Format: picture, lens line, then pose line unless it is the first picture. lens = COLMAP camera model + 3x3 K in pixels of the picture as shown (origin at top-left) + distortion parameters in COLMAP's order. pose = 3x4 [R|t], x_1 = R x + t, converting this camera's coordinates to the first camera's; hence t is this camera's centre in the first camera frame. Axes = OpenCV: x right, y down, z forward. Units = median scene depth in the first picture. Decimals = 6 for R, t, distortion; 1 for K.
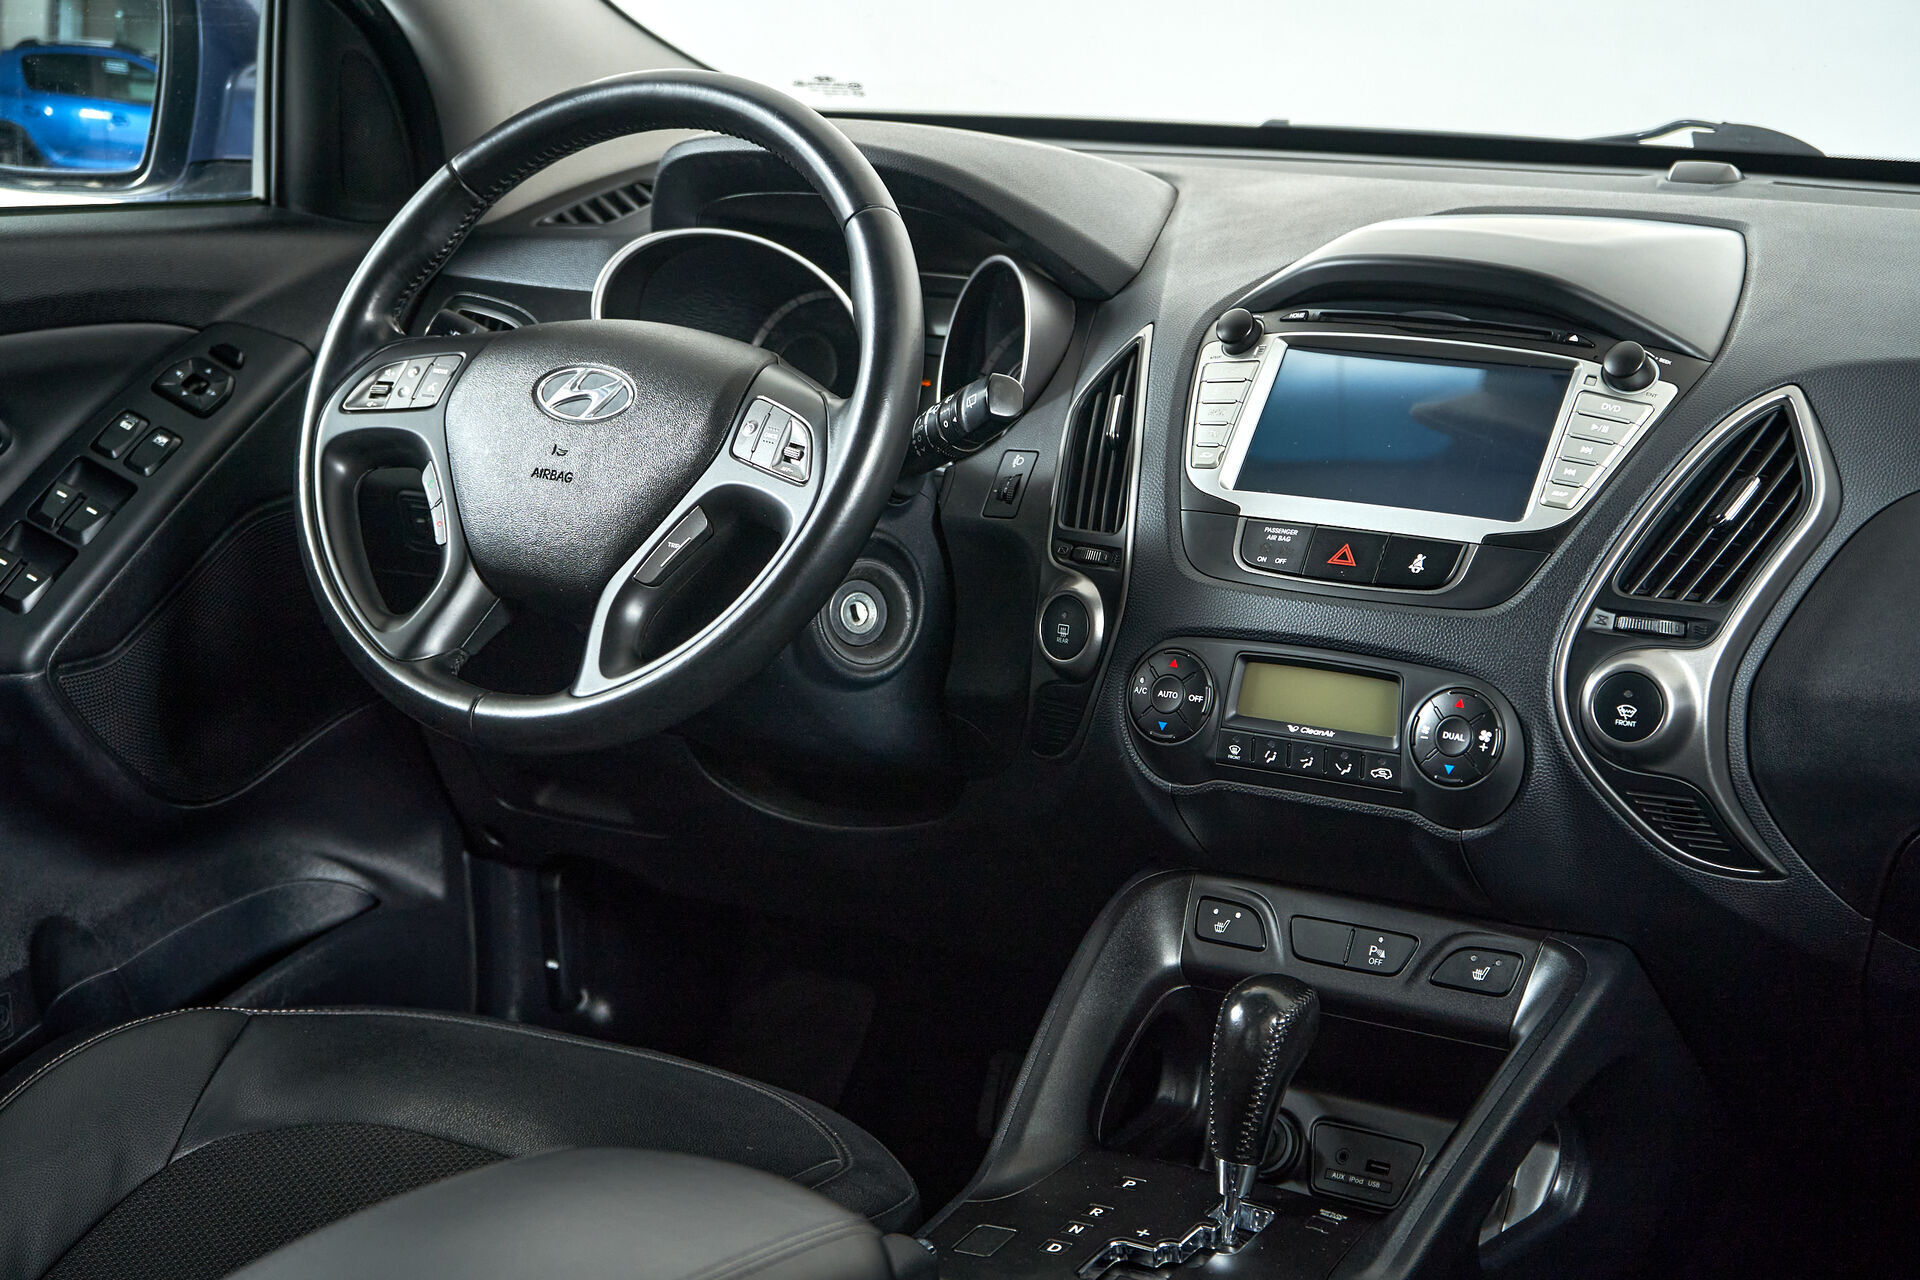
lens RADIAL K [[3411.6, 0, 987.9], [0, 3411.6, 641.4], [0, 0, 1]] dist [0.013306, -0.005012]
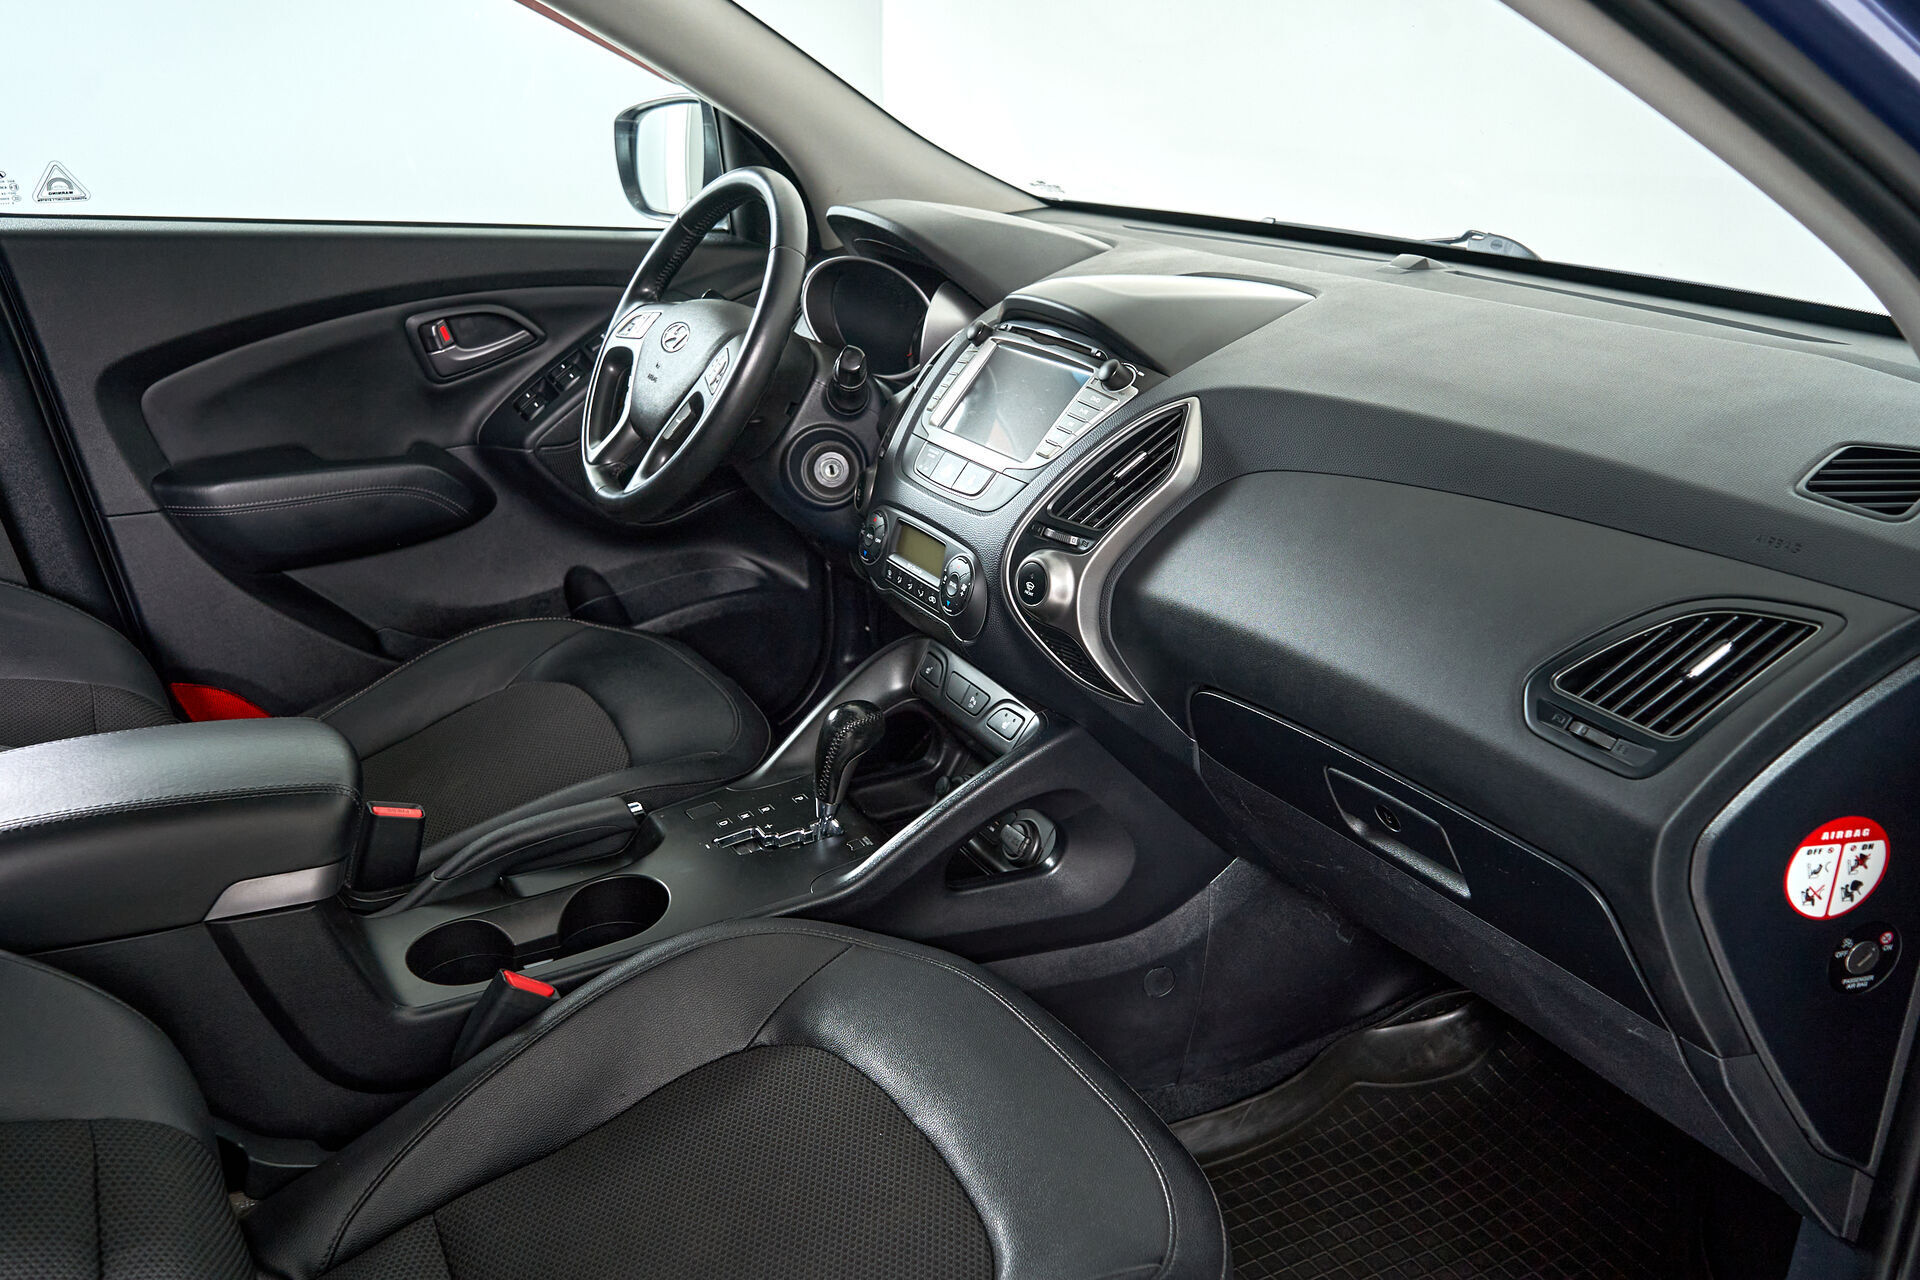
lens RADIAL K [[1614.9, 0, 960.0], [0, 1614.9, 640.0], [0, 0, 1]] dist [-0.000488, -0.006731]
pose [[0.872868, 0.177344, -0.454588, 0.485139], [-0.125396, 0.981854, 0.142266, -0.057037], [0.471569, -0.067176, 0.879267, 0.276917]]
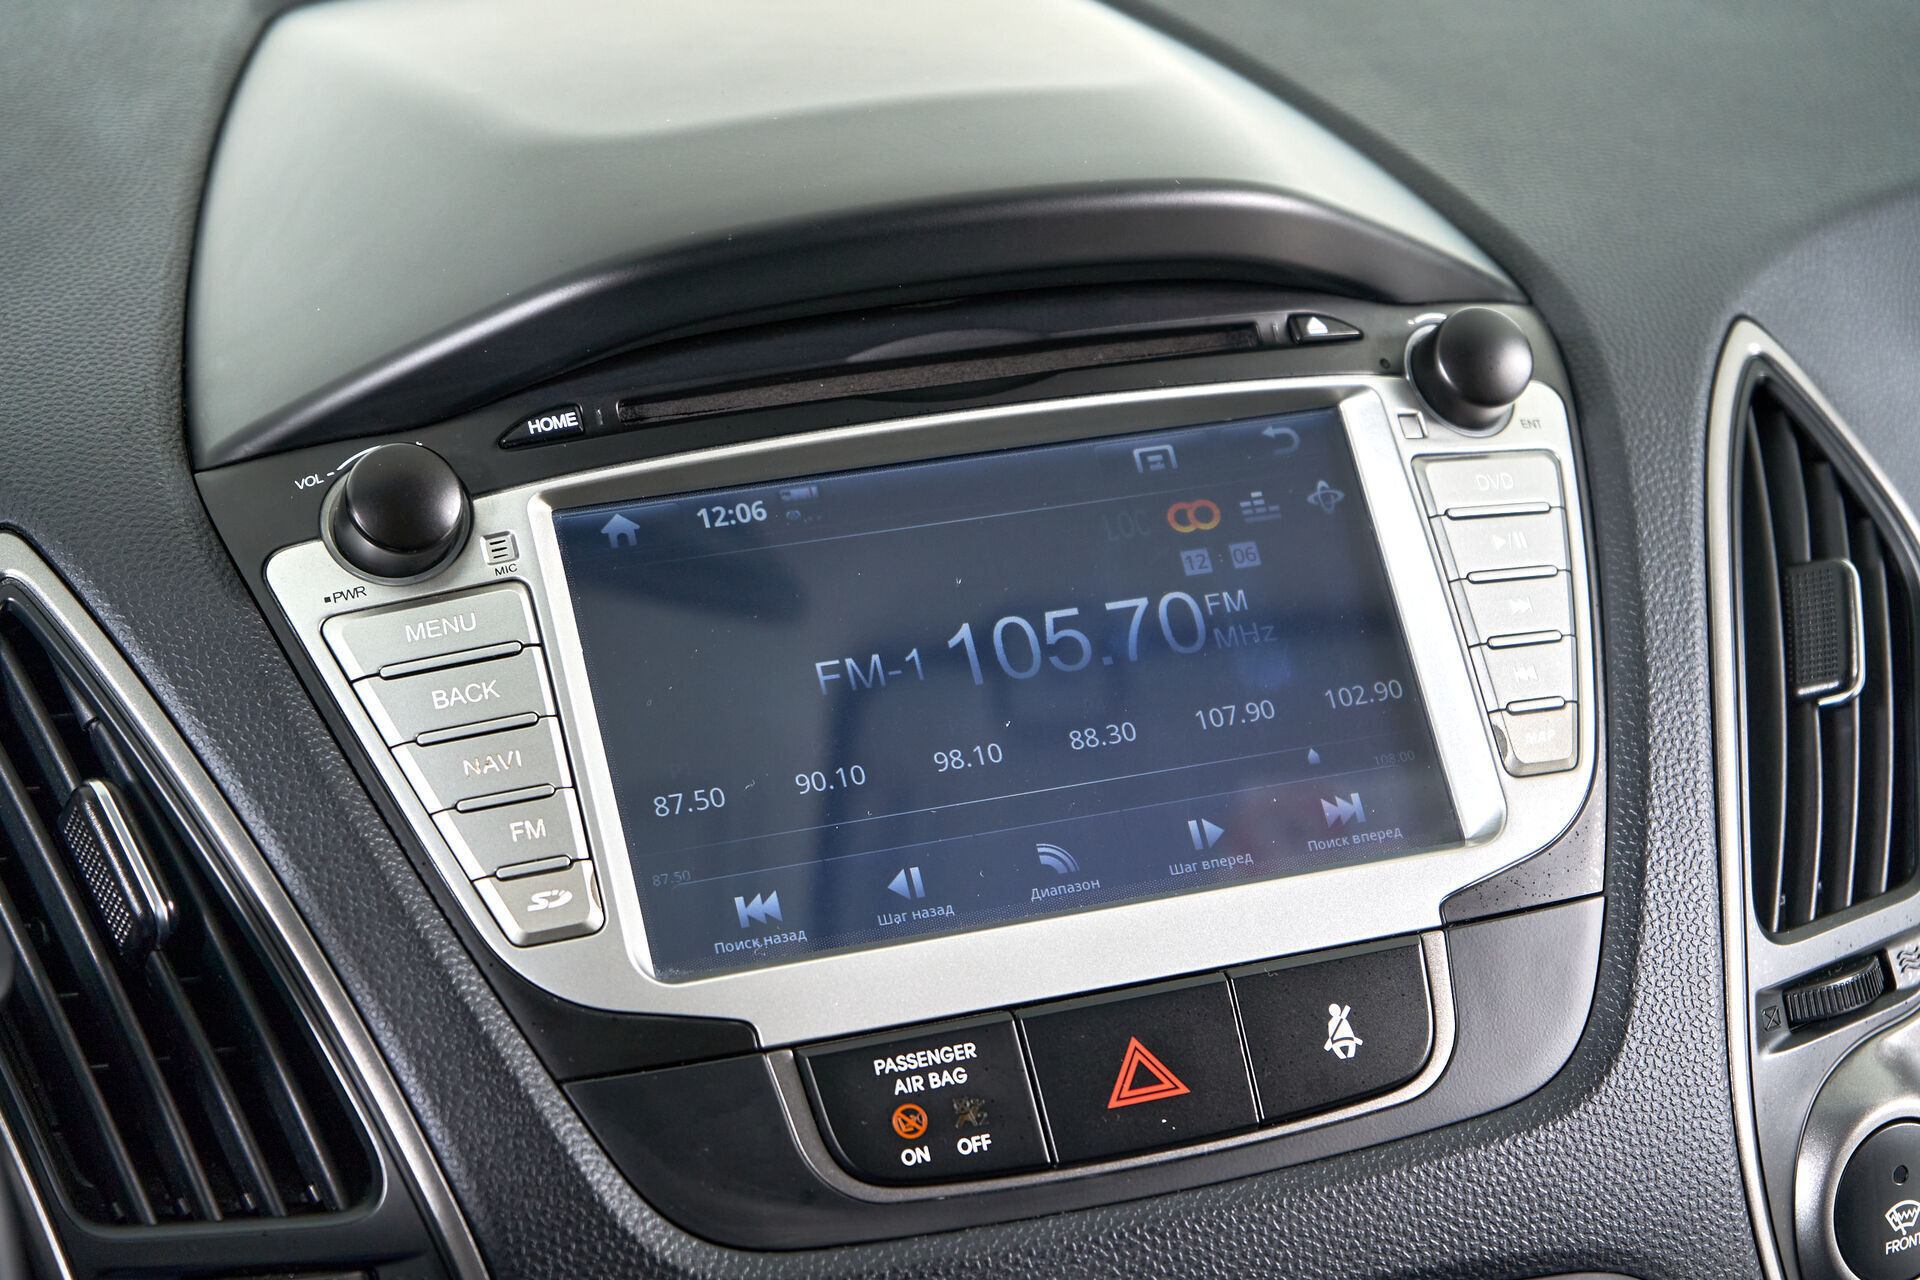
lens RADIAL K [[3929.5, 0, 960.0], [0, 3929.5, 640.0], [0, 0, 1]] dist [0.025536, 0.308398]
pose [[0.615149, -0.299895, 0.729146, -0.192925], [0.198308, 0.953952, 0.225053, -0.163004], [-0.763063, 0.006155, 0.646295, 0.732327]]
